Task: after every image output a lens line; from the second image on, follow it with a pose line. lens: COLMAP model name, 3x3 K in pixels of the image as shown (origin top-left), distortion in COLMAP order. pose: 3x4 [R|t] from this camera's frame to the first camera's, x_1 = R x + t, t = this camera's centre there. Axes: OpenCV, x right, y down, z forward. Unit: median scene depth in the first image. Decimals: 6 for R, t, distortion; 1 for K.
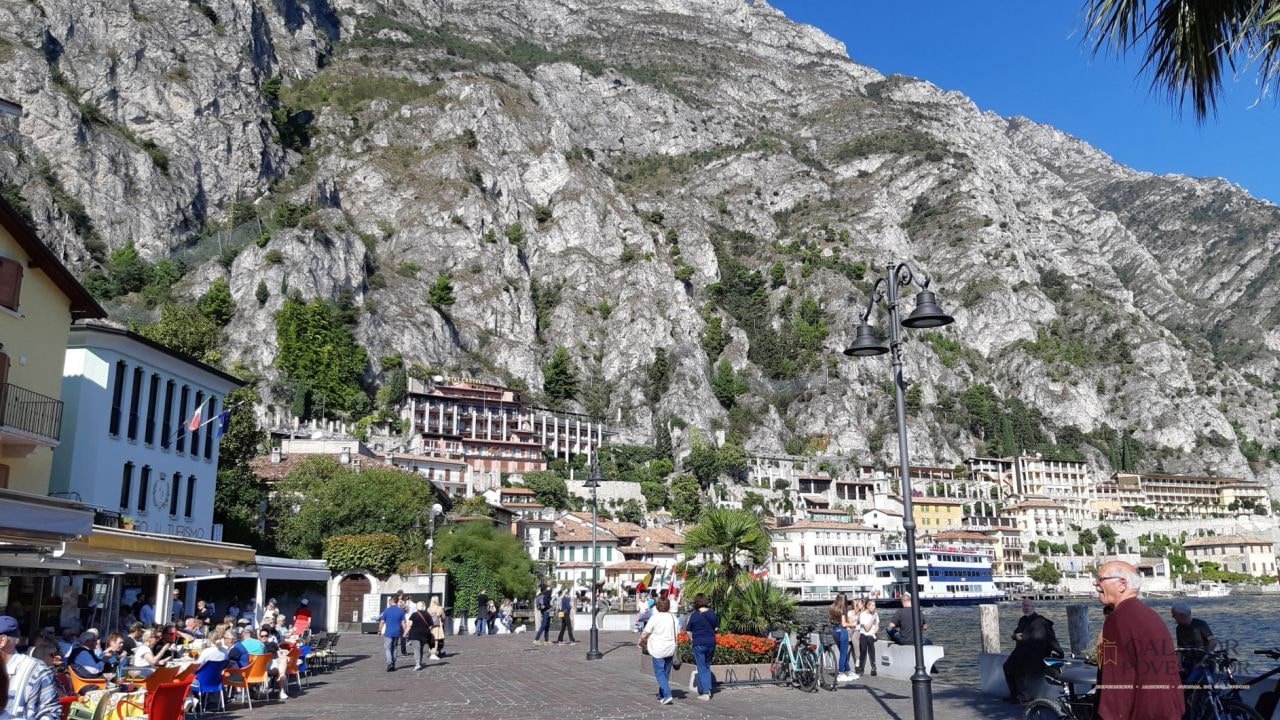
lens RADIAL K [[1013.2, 0, 640.0], [0, 1013.2, 360.0], [0, 0, 1]] dist [0.097951, -0.190133]
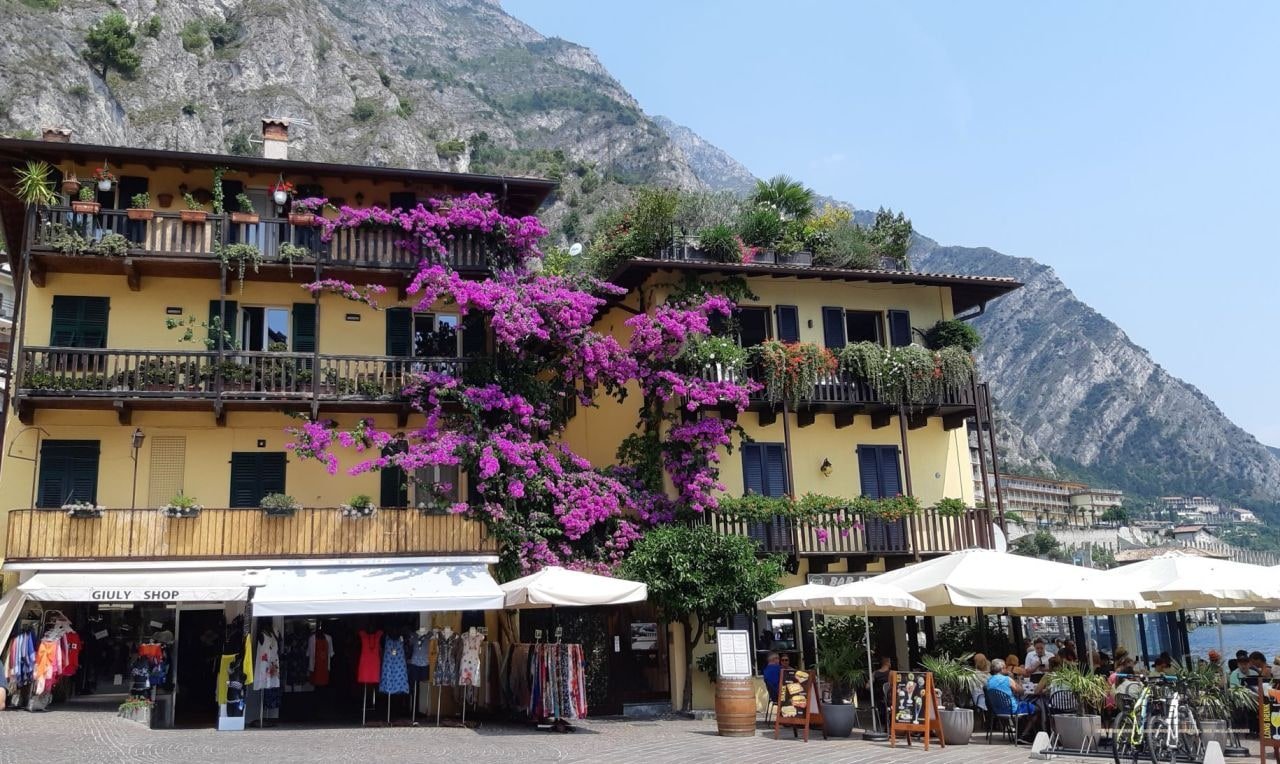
lens RADIAL K [[1133.1, 0, 564.4], [0, 1133.1, 382.3], [0, 0, 1]] dist [0.112909, -0.237968]
pose [[0.951427, 0.050736, 0.303666, -0.060019], [-0.053029, 0.998593, -0.000697, 0.036176], [-0.303274, -0.015440, 0.952778, 0.161119]]
